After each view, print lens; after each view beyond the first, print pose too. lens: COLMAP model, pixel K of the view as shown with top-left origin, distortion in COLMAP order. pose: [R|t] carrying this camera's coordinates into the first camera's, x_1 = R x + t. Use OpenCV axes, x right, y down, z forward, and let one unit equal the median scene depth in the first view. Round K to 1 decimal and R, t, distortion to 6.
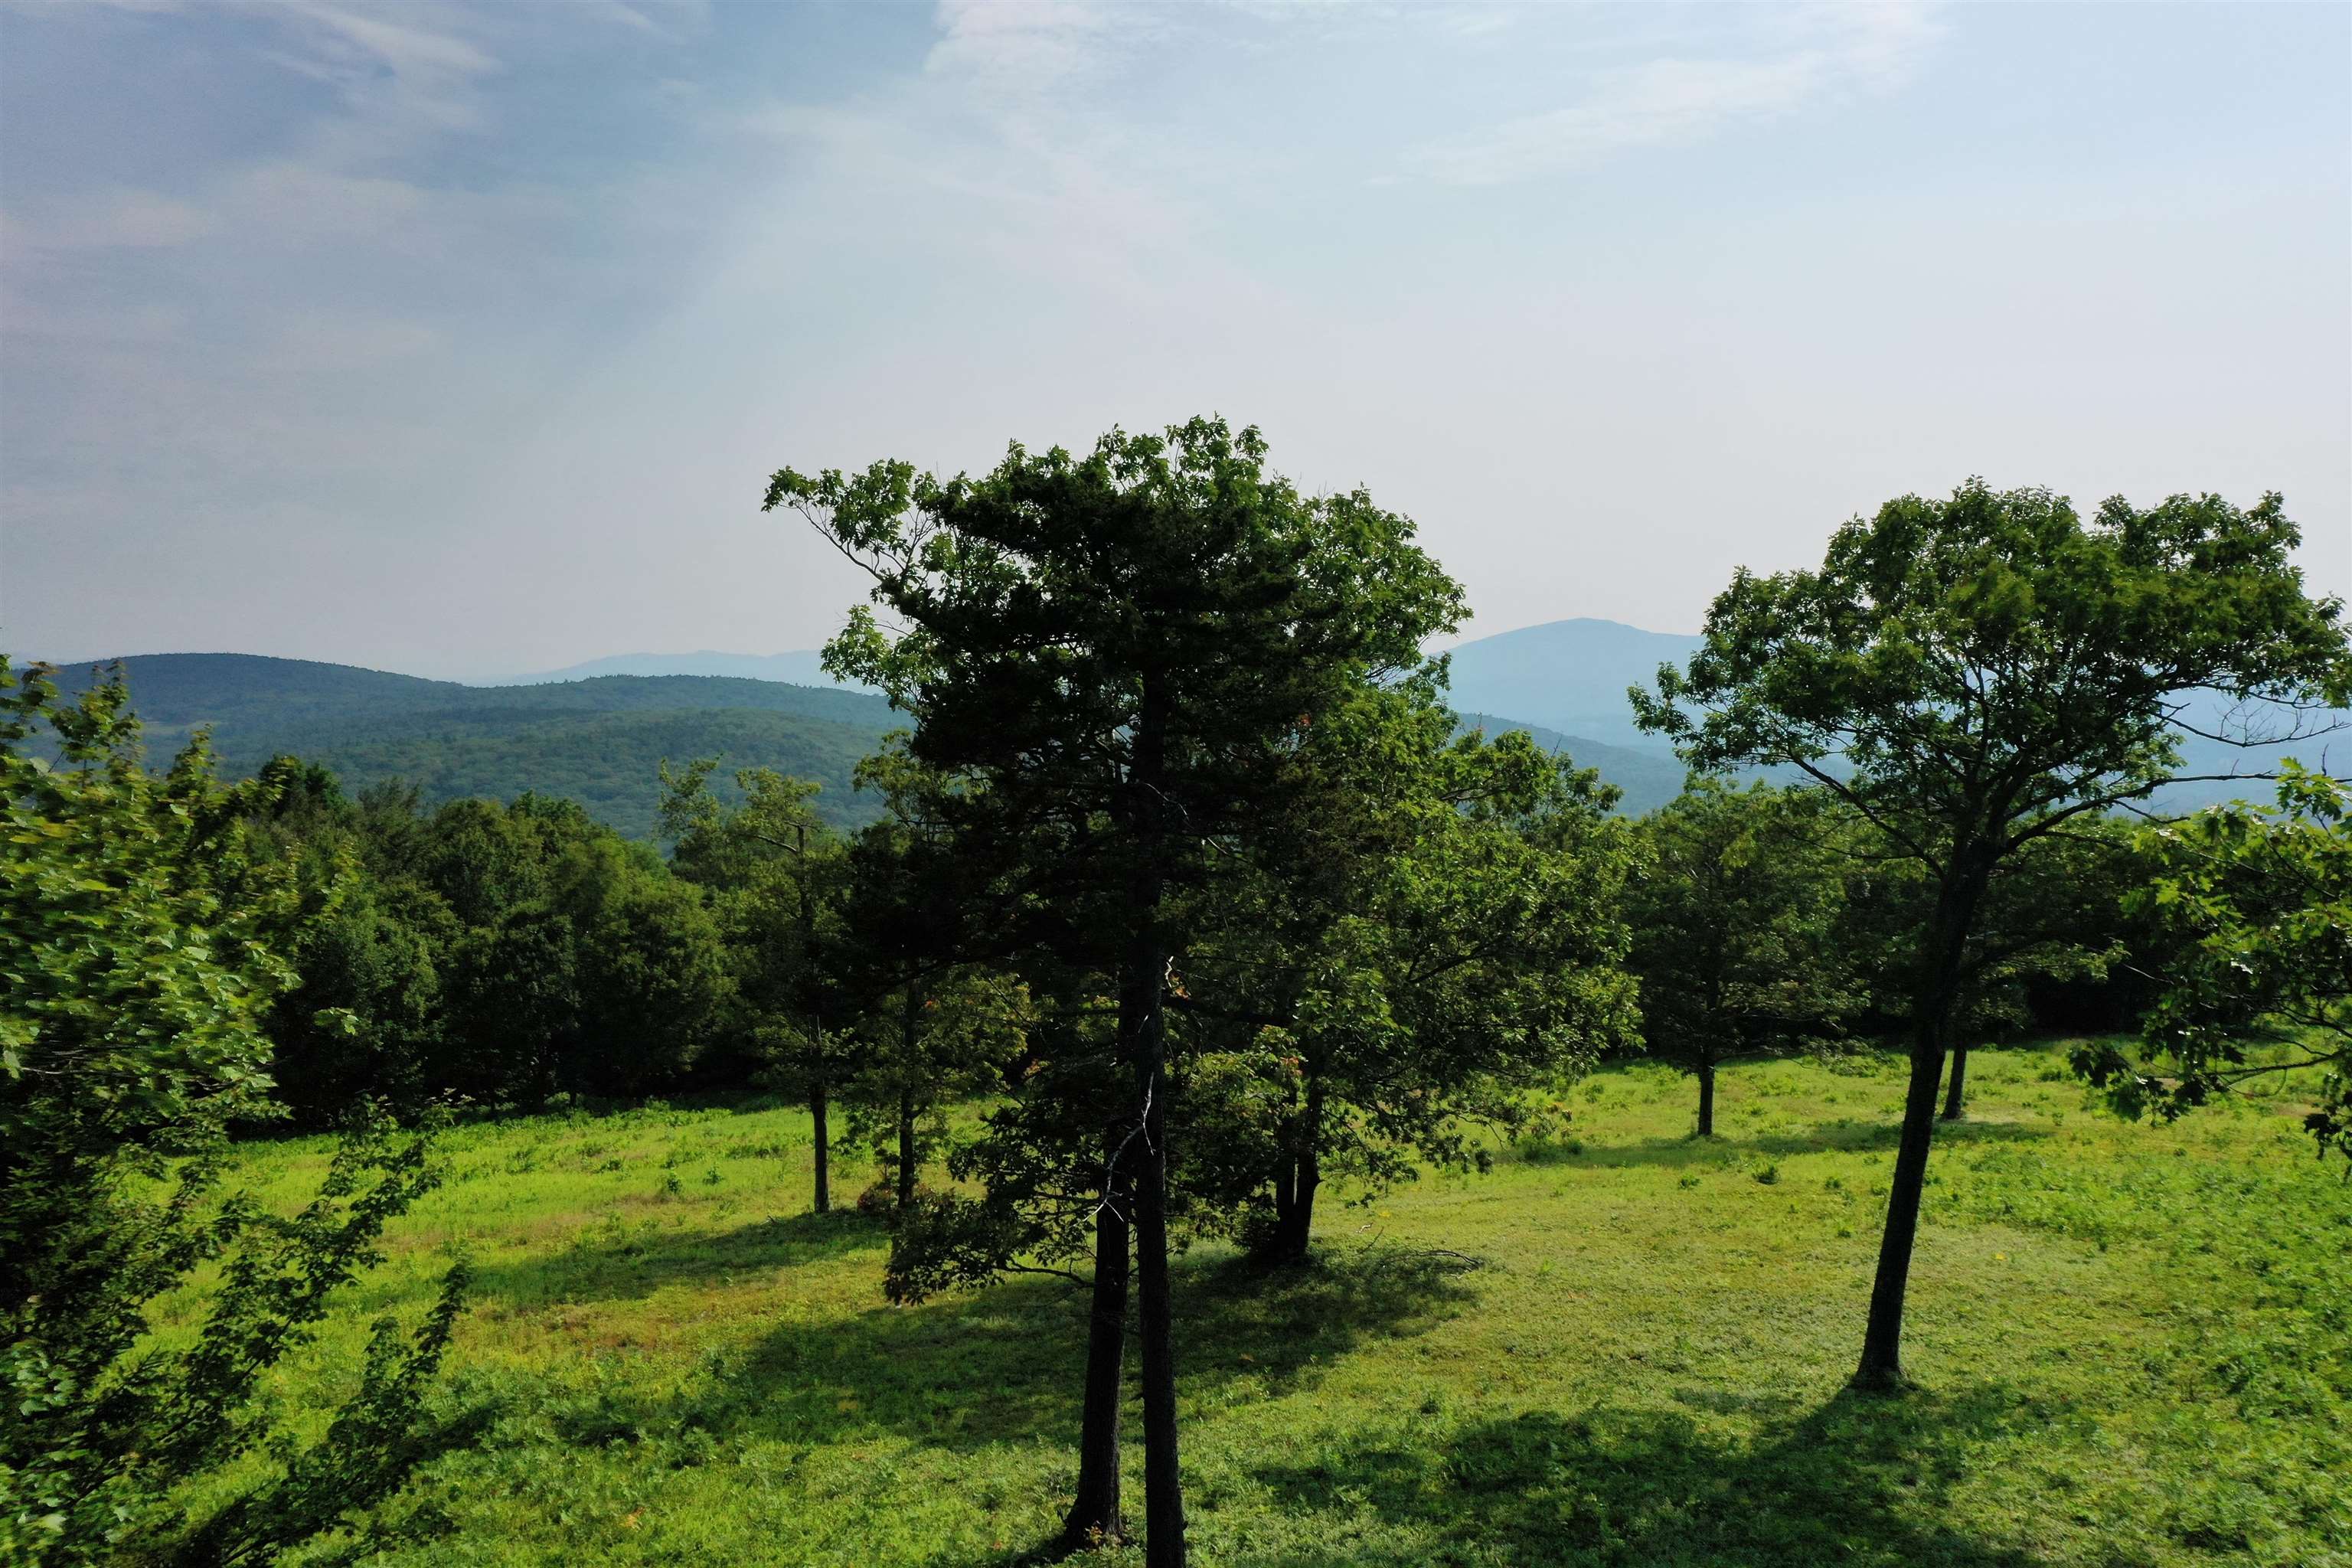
lens RADIAL K [[1858.2, 0, 1177.4], [0, 1858.2, 787.4], [0, 0, 1]] dist [-0.006426, 0.002915]
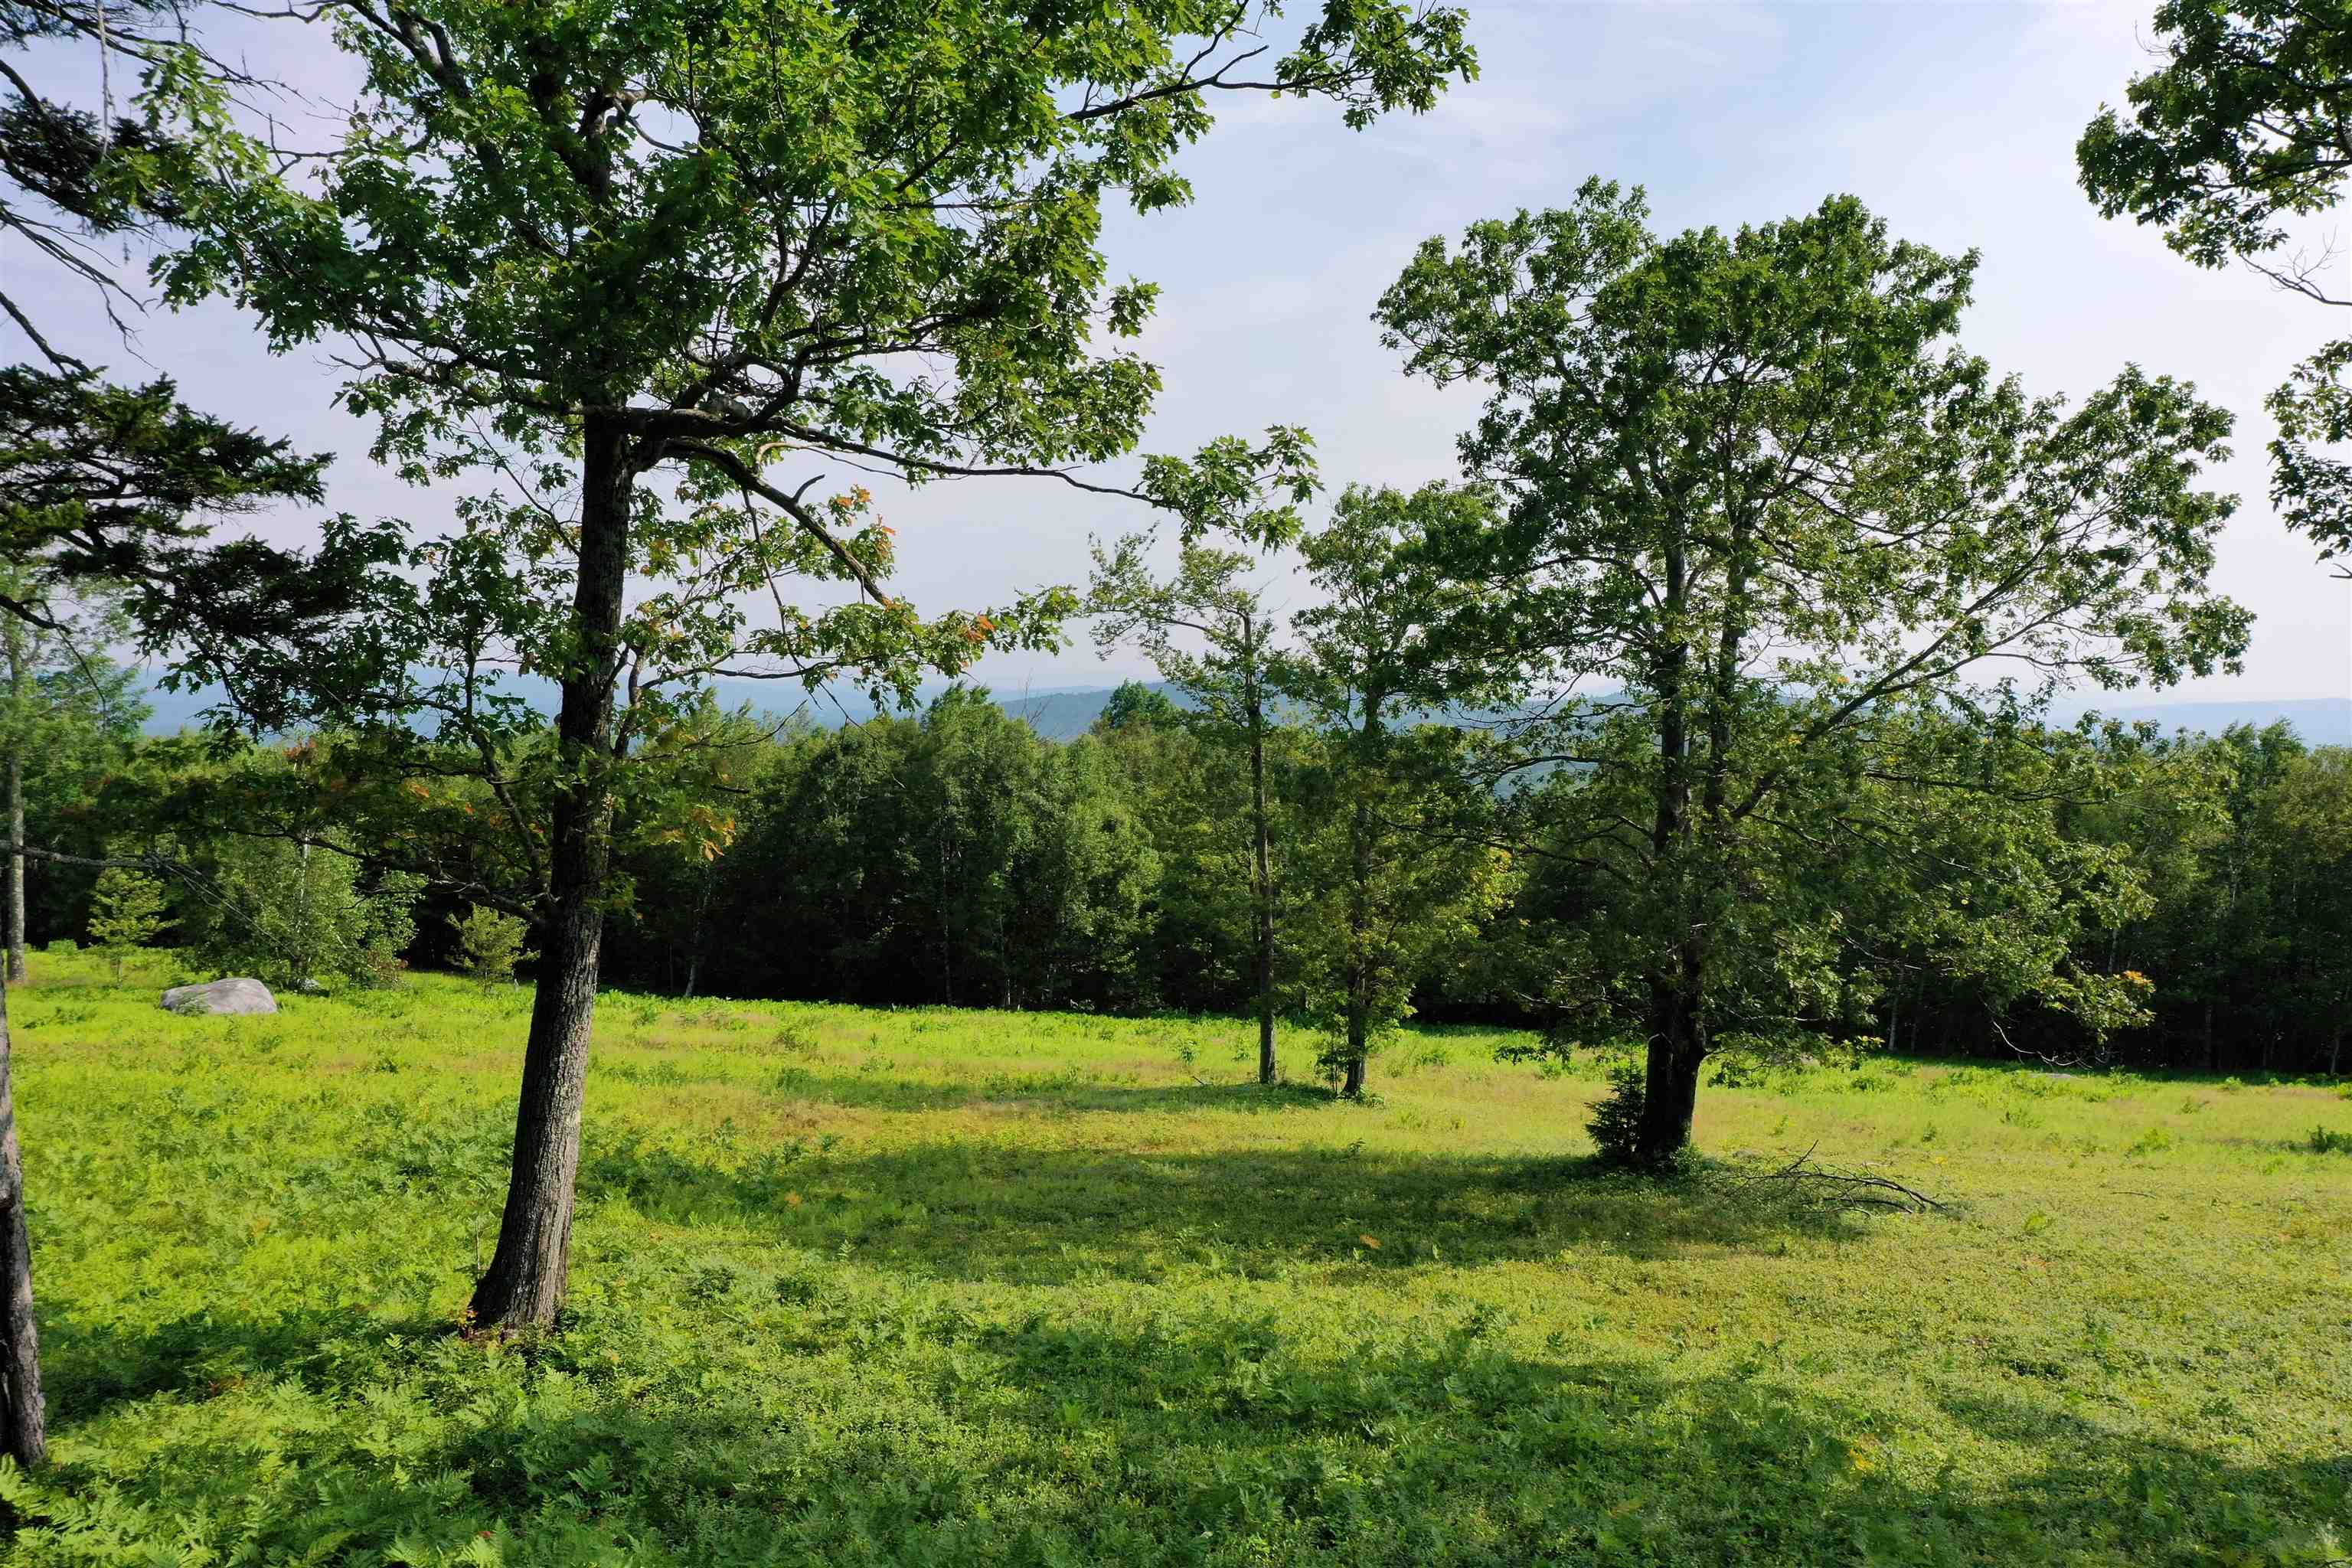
lens RADIAL K [[1858.2, 0, 1182.7], [0, 1858.2, 774.9], [0, 0, 1]] dist [-0.006426, 0.002915]
pose [[0.852152, 0.025766, -0.522660, 0.130869], [-0.037161, 0.999245, -0.011327, 0.063855], [0.521974, 0.029075, 0.852466, 0.168840]]
